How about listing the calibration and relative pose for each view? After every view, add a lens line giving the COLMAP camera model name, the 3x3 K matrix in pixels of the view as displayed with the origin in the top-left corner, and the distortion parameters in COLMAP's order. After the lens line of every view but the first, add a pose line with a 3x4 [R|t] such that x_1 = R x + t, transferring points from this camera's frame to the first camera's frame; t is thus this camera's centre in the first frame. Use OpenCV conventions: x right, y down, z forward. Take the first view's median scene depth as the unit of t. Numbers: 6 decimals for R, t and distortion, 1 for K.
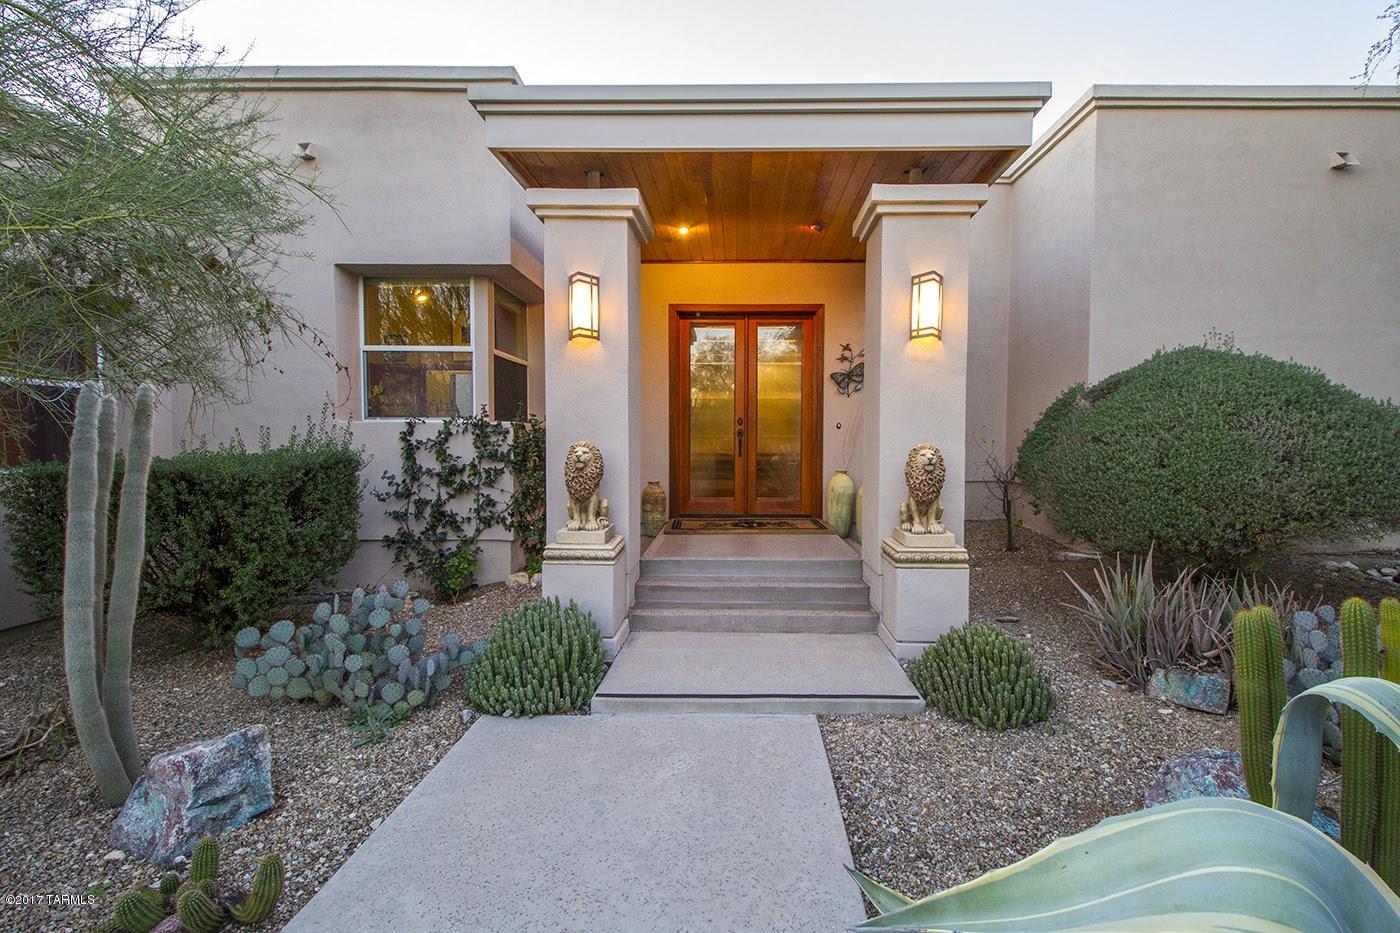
lens RADIAL K [[647.3, 0, 688.3], [0, 647.3, 458.8], [0, 0, 1]] dist [0.012865, -0.014533]
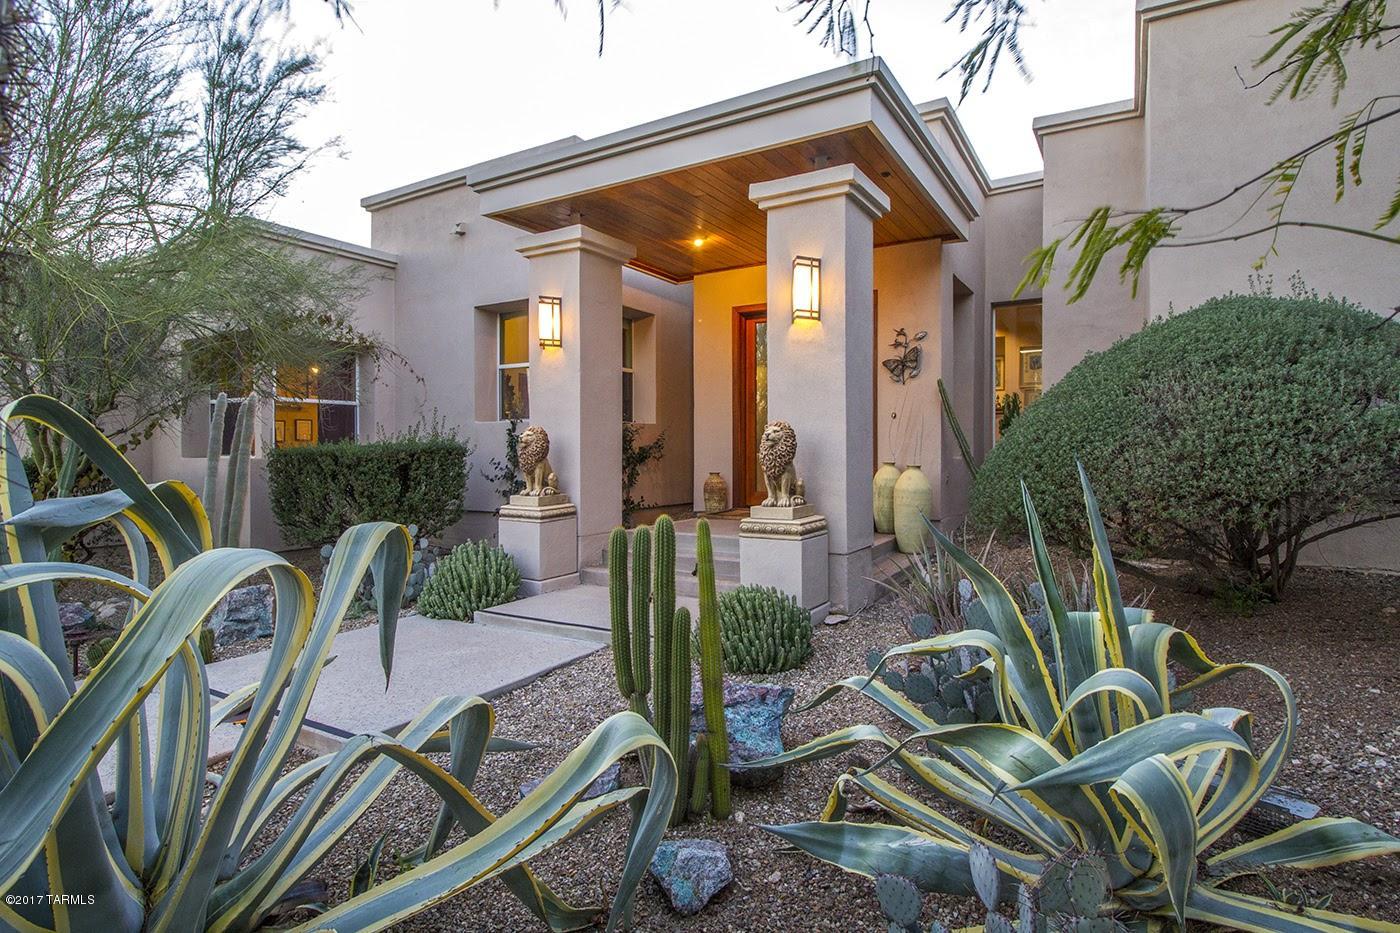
lens RADIAL K [[691.4, 0, 738.8], [0, 691.4, 461.3], [0, 0, 1]] dist [-0.043238, 0.000121]
pose [[0.882570, 0.001062, -0.470179, 0.790682], [0.014805, 0.999439, 0.030048, 0.004499], [0.469947, -0.033481, 0.882059, -0.033363]]
